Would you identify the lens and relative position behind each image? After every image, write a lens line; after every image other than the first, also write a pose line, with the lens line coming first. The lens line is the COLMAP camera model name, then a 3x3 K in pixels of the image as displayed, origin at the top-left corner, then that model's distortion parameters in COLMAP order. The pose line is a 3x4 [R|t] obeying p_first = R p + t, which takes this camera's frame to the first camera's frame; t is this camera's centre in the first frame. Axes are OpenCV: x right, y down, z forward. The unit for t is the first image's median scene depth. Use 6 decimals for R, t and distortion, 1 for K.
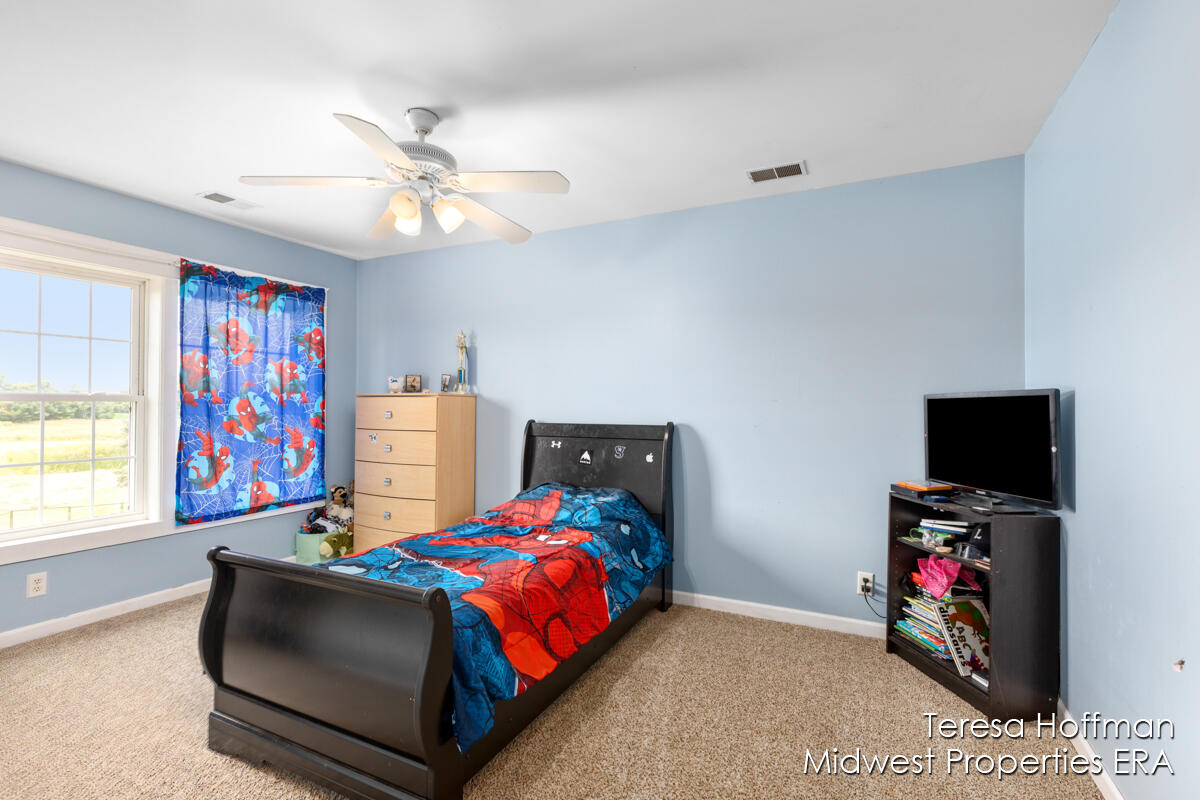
lens RADIAL K [[541.0, 0, 607.7], [0, 541.0, 402.5], [0, 0, 1]] dist [0.002882, -0.000646]
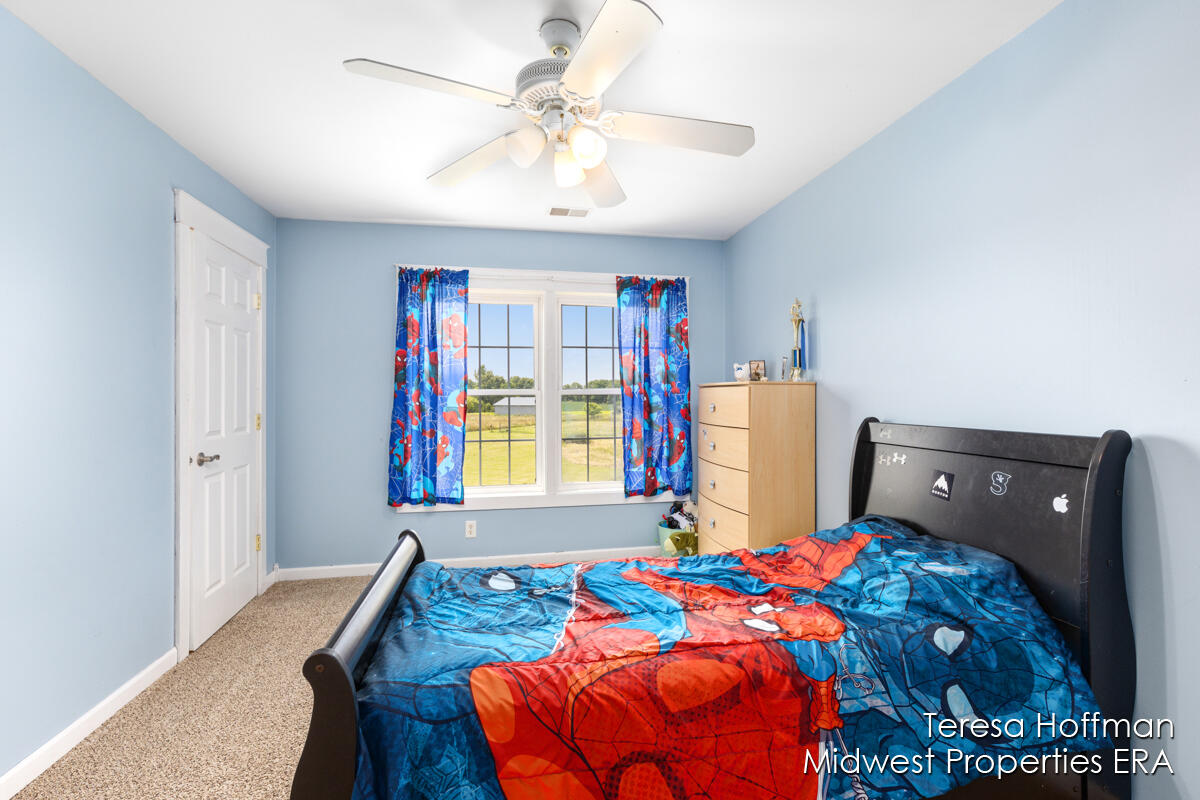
lens RADIAL K [[541.0, 0, 601.8], [0, 541.0, 394.4], [0, 0, 1]] dist [0.002882, -0.000646]
pose [[0.605148, -0.009129, -0.796061, 0.232136], [0.009171, 0.999948, -0.004495, 0.004291], [0.796061, -0.004581, 0.605200, 0.417710]]
